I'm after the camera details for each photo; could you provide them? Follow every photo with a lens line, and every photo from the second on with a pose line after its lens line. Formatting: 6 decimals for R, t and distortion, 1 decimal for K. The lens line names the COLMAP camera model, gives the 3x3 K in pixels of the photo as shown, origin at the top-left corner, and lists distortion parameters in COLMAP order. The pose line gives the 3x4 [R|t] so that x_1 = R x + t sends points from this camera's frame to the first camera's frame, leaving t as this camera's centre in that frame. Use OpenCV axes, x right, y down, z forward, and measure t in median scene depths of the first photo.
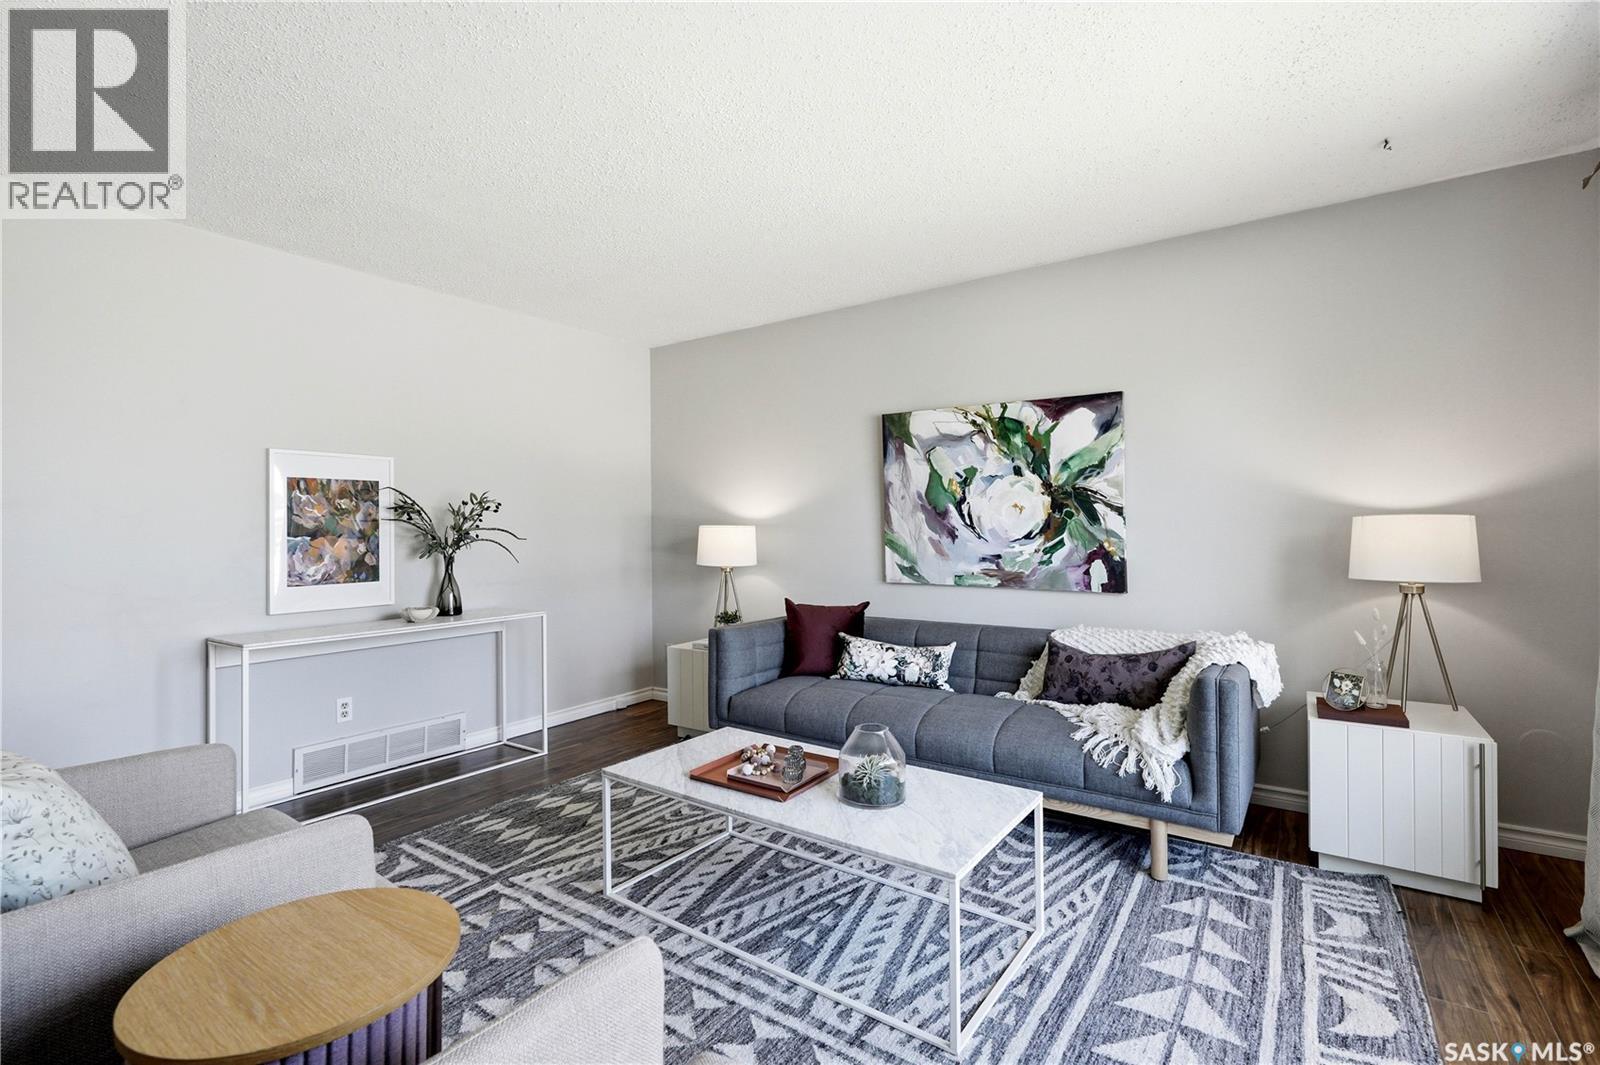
lens RADIAL K [[738.0, 0, 802.5], [0, 738.0, 528.2], [0, 0, 1]] dist [-0.071849, 0.028734]
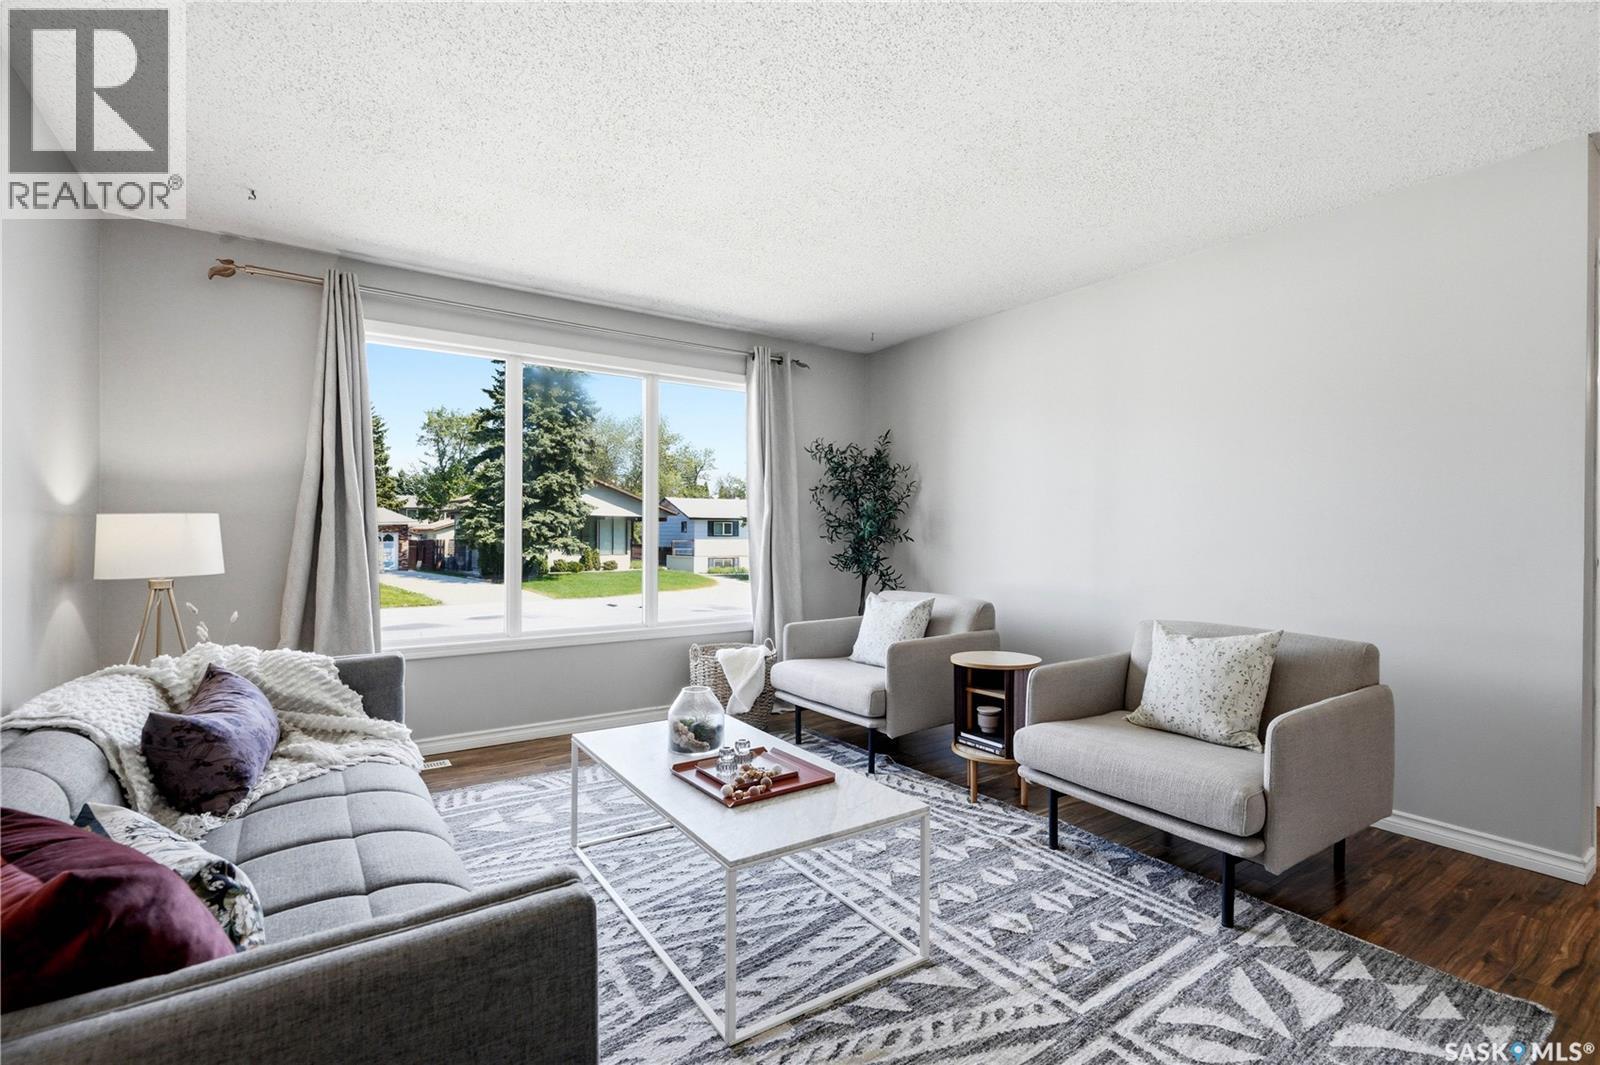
lens RADIAL K [[738.0, 0, 802.5], [0, 738.0, 528.2], [0, 0, 1]] dist [-0.071849, 0.028734]
pose [[-0.939711, 0.009509, 0.341838, -0.422371], [0.009312, 0.999954, -0.002218, 0.012157], [-0.341844, 0.001099, -0.939756, 1.811445]]
